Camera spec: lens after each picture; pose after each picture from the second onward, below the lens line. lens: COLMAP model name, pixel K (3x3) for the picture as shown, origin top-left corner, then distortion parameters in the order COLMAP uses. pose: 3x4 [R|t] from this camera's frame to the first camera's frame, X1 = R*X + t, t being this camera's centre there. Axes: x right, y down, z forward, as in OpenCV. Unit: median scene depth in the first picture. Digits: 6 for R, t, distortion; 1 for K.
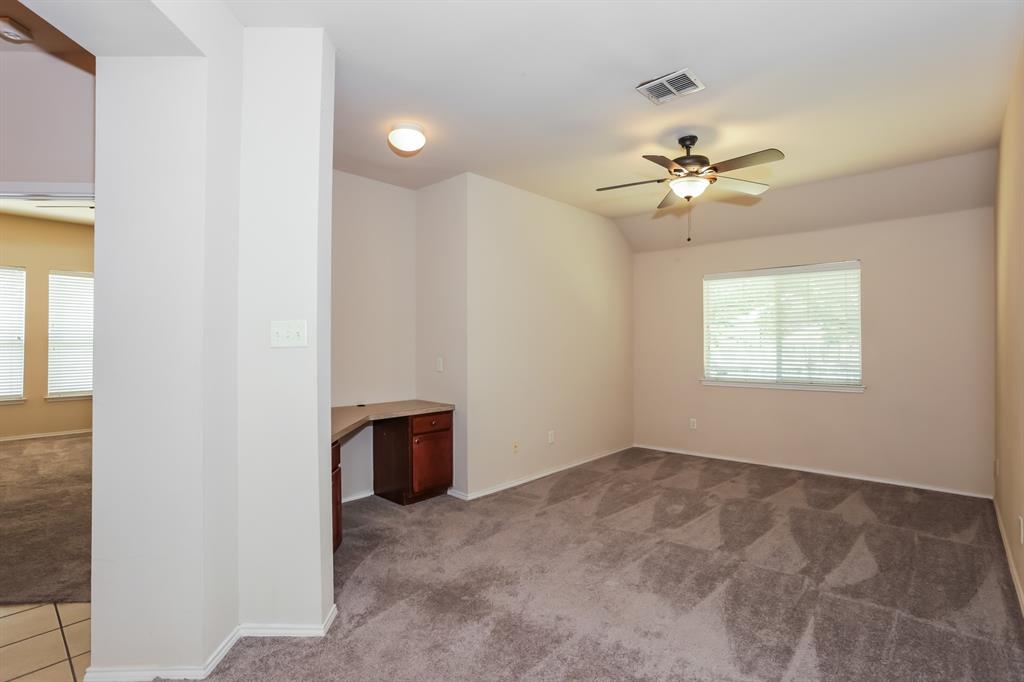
lens RADIAL K [[495.6, 0, 513.8], [0, 495.6, 340.4], [0, 0, 1]] dist [-0.048485, 0.012792]
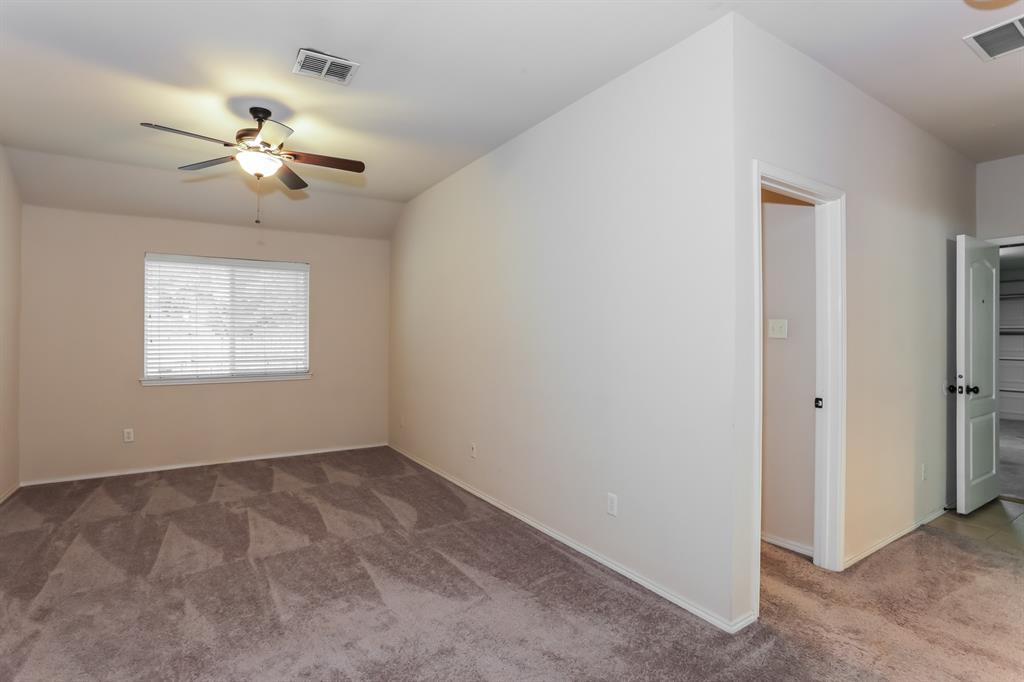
lens RADIAL K [[495.6, 0, 513.7], [0, 495.6, 338.6], [0, 0, 1]] dist [-0.048485, 0.012792]
pose [[0.254331, -0.002741, 0.967113, -0.381928], [-0.009256, 0.999943, 0.005268, 0.001417], [-0.967073, -0.010291, 0.254291, 0.300236]]
